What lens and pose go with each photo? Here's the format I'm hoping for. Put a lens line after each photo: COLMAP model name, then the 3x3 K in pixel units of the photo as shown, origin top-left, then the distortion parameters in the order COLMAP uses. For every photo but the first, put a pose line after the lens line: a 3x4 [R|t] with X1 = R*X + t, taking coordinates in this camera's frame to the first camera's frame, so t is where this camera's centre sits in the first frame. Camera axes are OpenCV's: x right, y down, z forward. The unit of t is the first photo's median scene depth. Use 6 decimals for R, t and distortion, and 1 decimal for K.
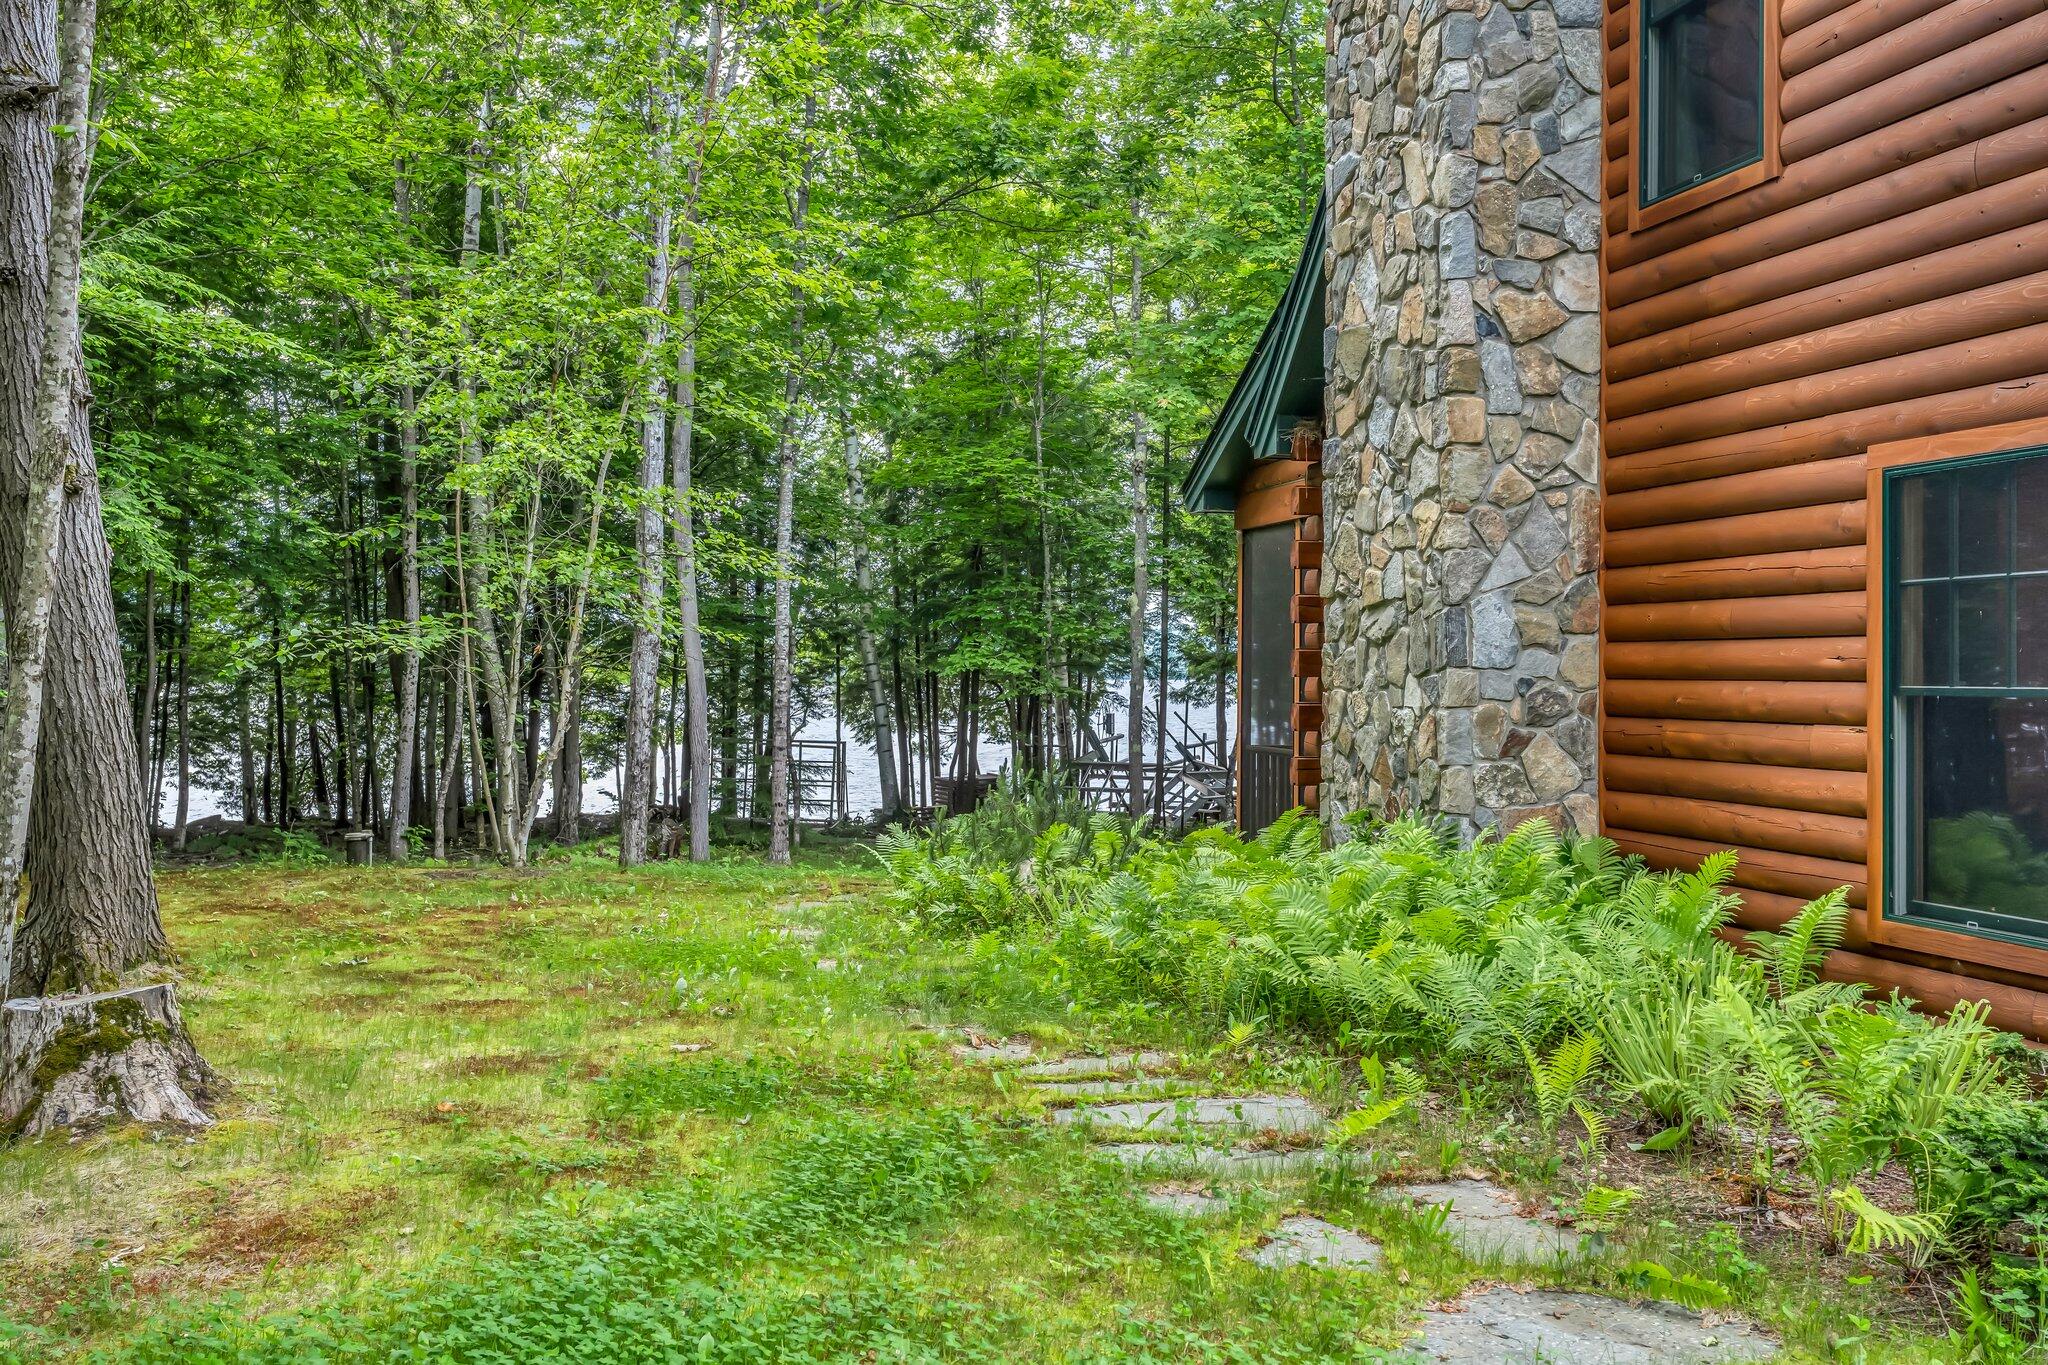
lens RADIAL K [[2054.5, 0, 1024.0], [0, 2054.5, 682.5], [0, 0, 1]] dist [-0.004215, -0.000808]
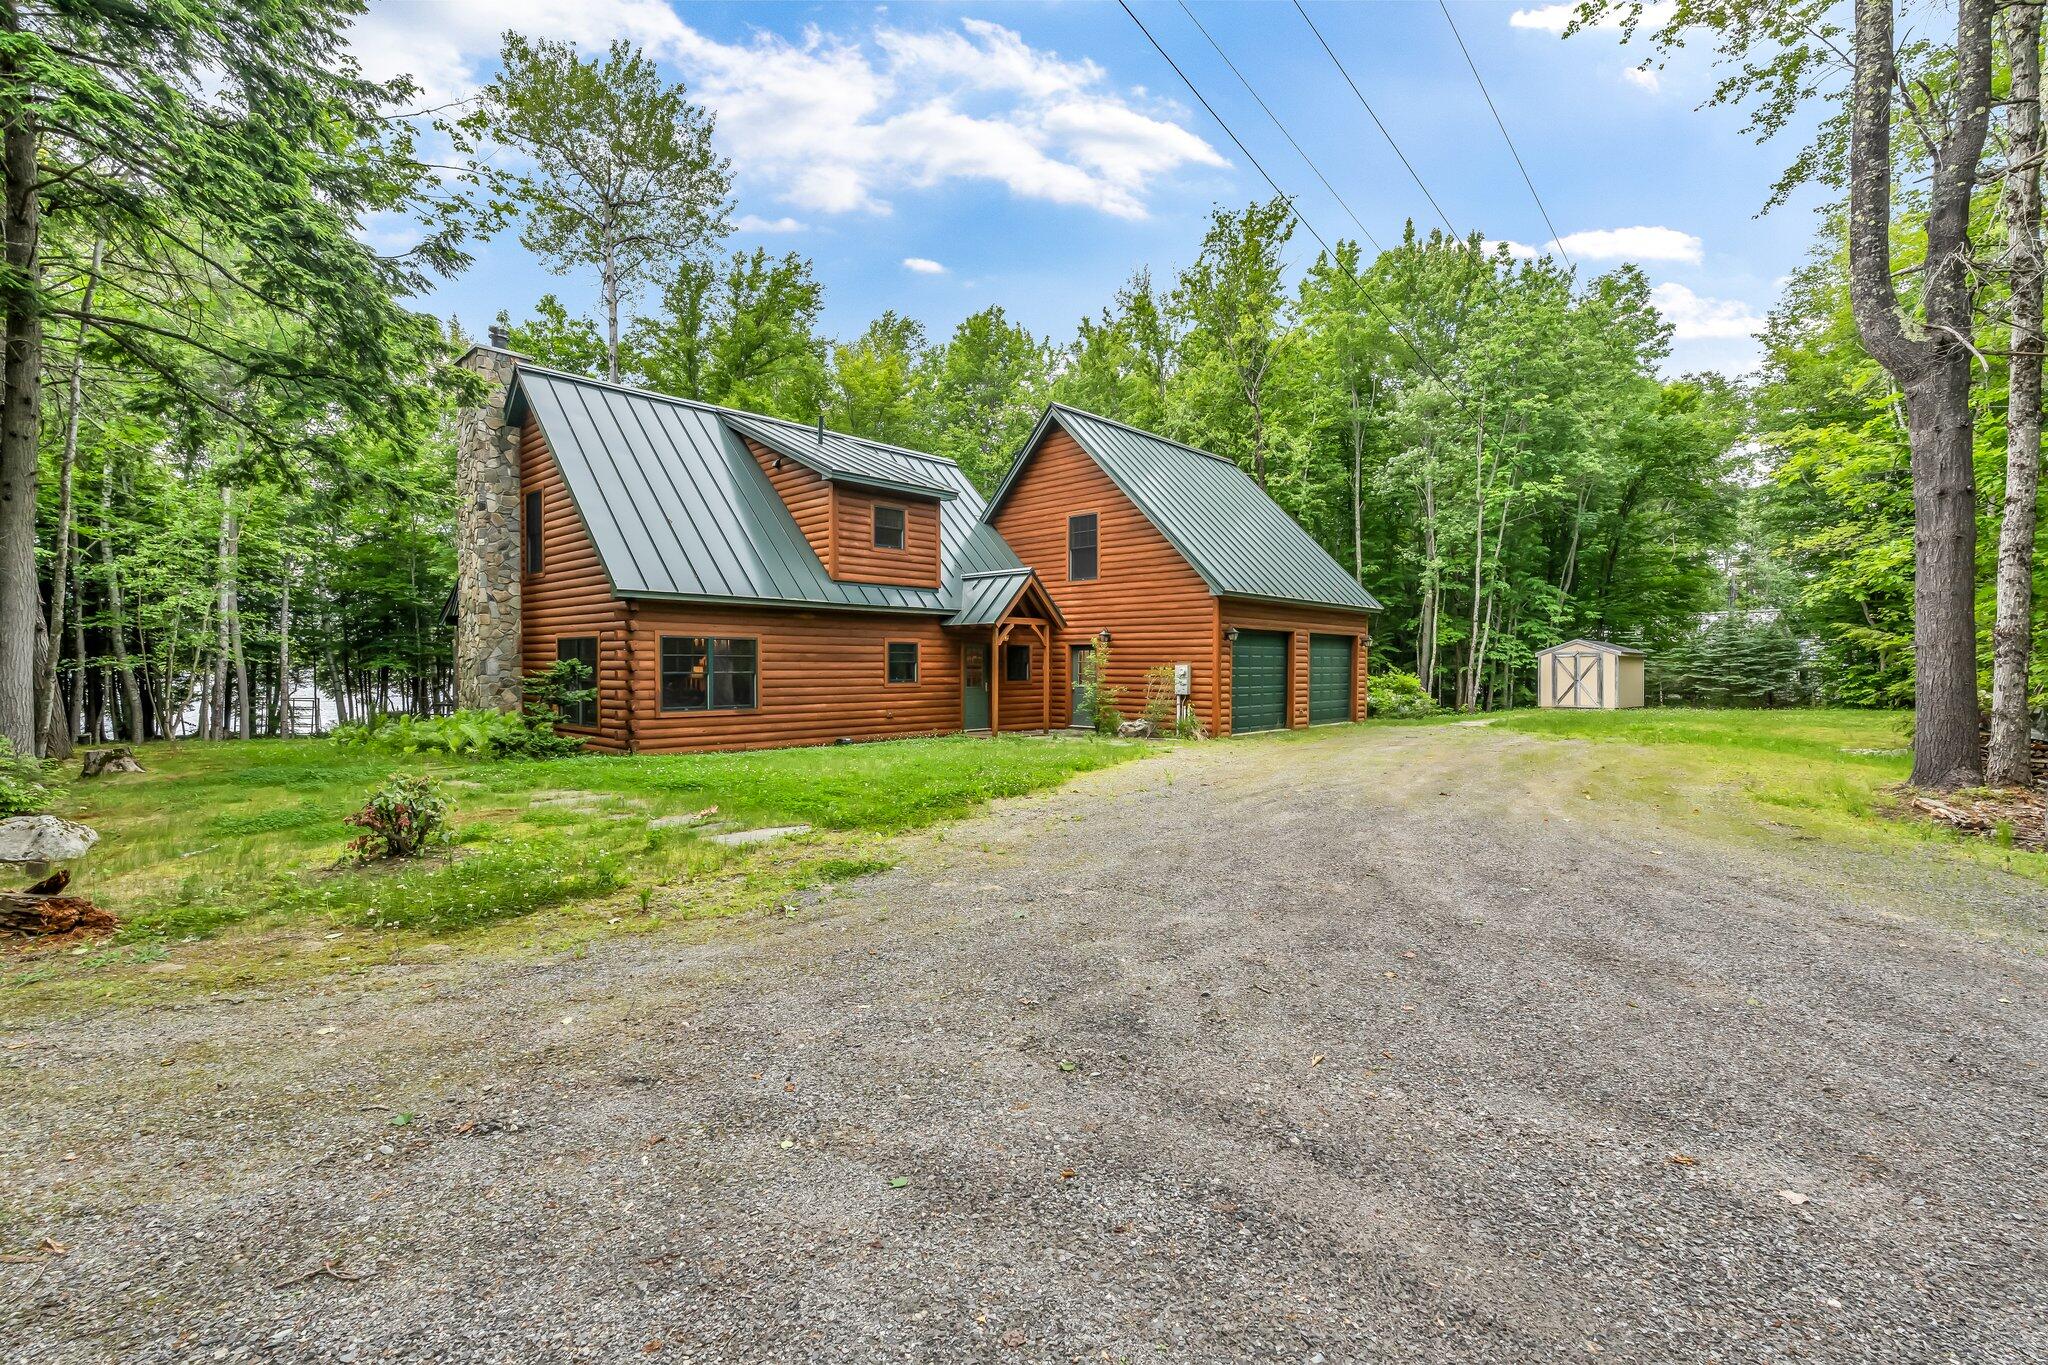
lens RADIAL K [[905.2, 0, 1024.0], [0, 905.2, 682.5], [0, 0, 1]] dist [0.000000, -0.000125]
pose [[0.841114, -0.012002, 0.540725, 0.121035], [0.002247, 0.999823, 0.018698, -0.022187], [-0.540853, -0.014512, 0.840992, -1.154768]]
